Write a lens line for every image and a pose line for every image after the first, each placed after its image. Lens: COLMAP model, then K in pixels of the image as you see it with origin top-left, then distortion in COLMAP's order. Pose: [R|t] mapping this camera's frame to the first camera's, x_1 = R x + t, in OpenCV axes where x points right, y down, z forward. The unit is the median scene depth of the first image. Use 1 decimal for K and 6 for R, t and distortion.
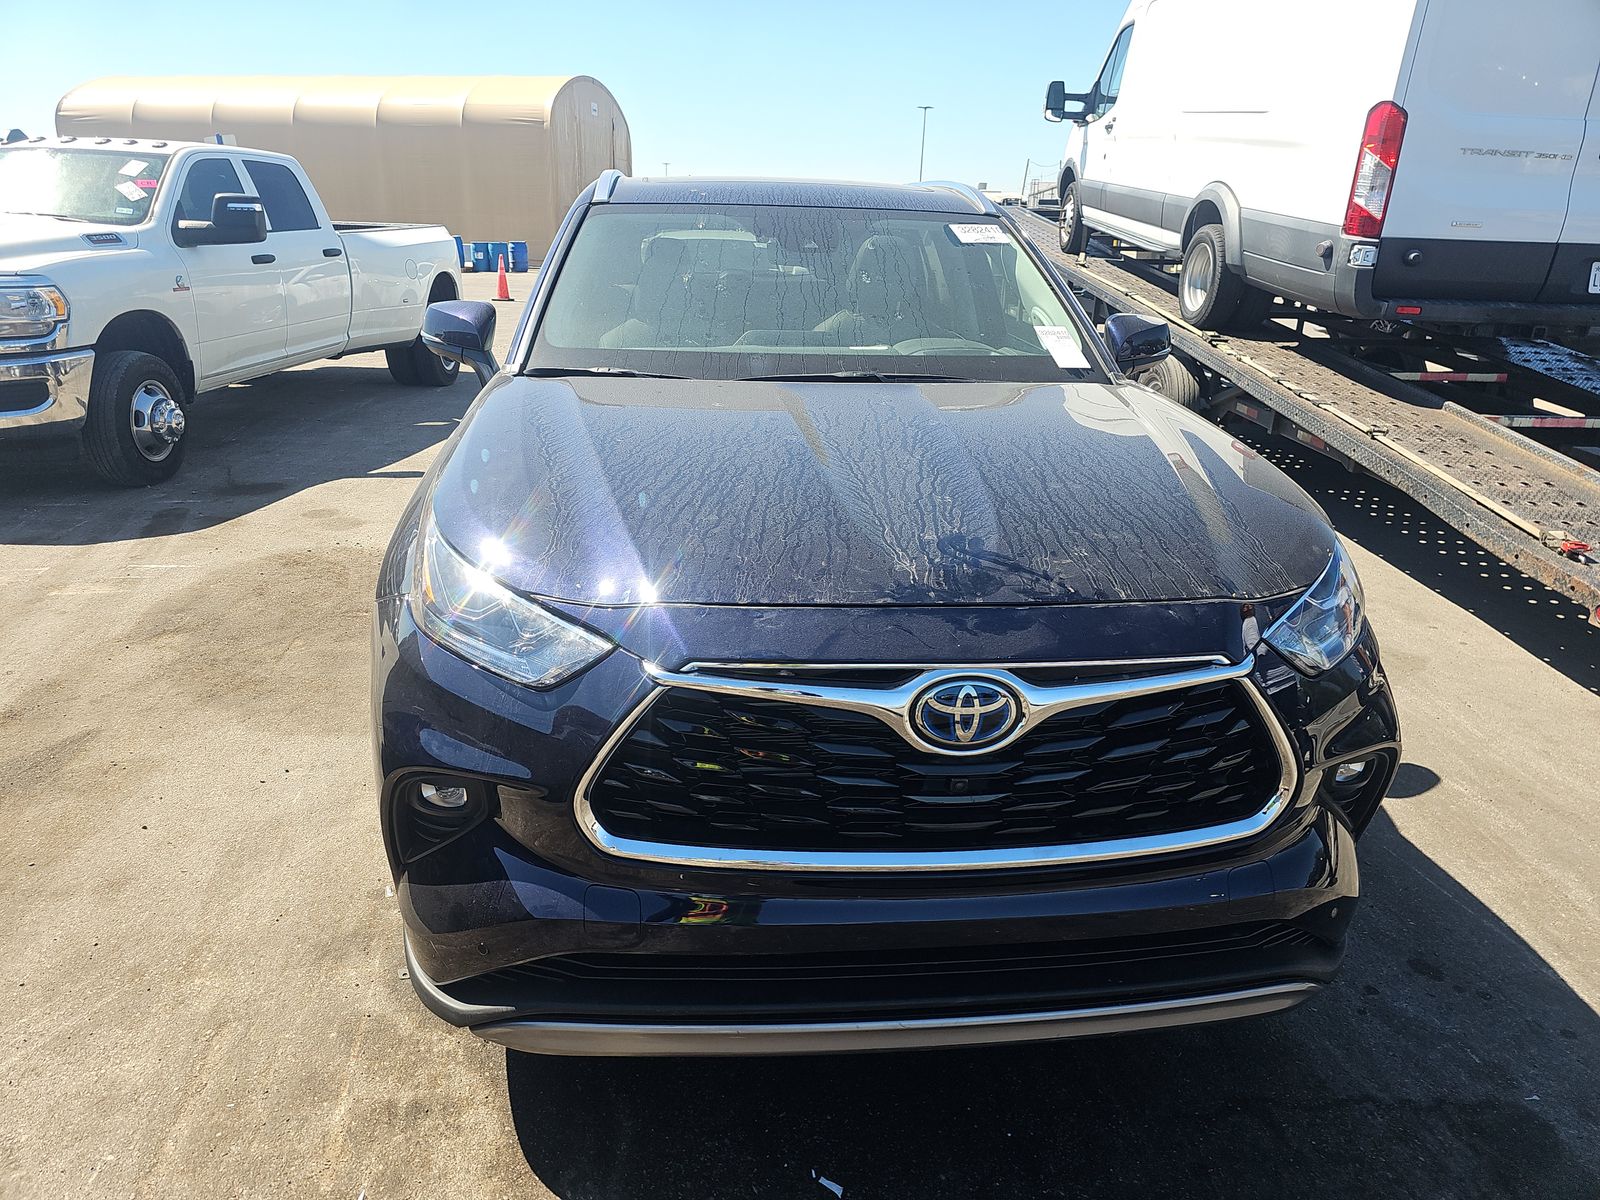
lens RADIAL K [[1096.9, 0, 799.9], [0, 1096.9, 581.9], [0, 0, 1]] dist [0.043613, -0.054598]
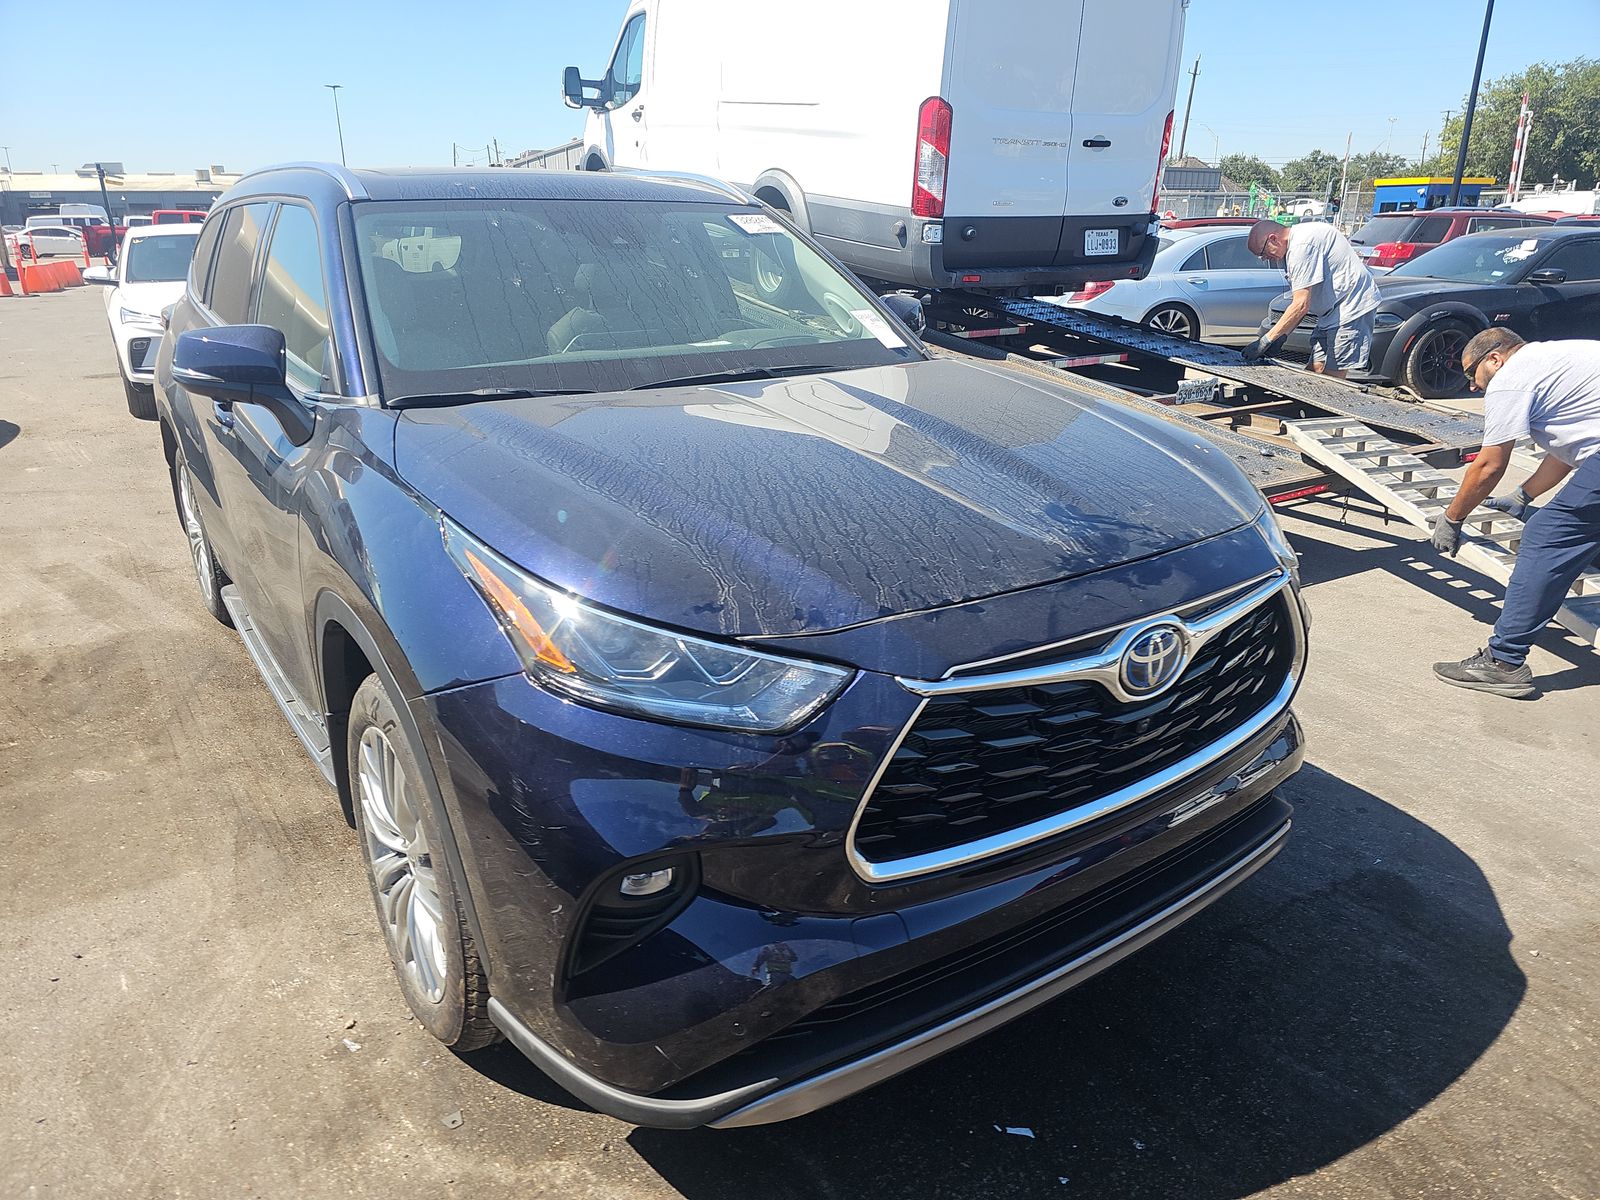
lens RADIAL K [[1081.2, 0, 783.0], [0, 1081.2, 597.7], [0, 0, 1]] dist [0.056364, -0.055719]
pose [[0.874031, -0.185773, 0.448951, -0.213391], [0.172949, 0.982452, 0.069830, -0.026998], [-0.454046, 0.016612, 0.890823, 0.062758]]
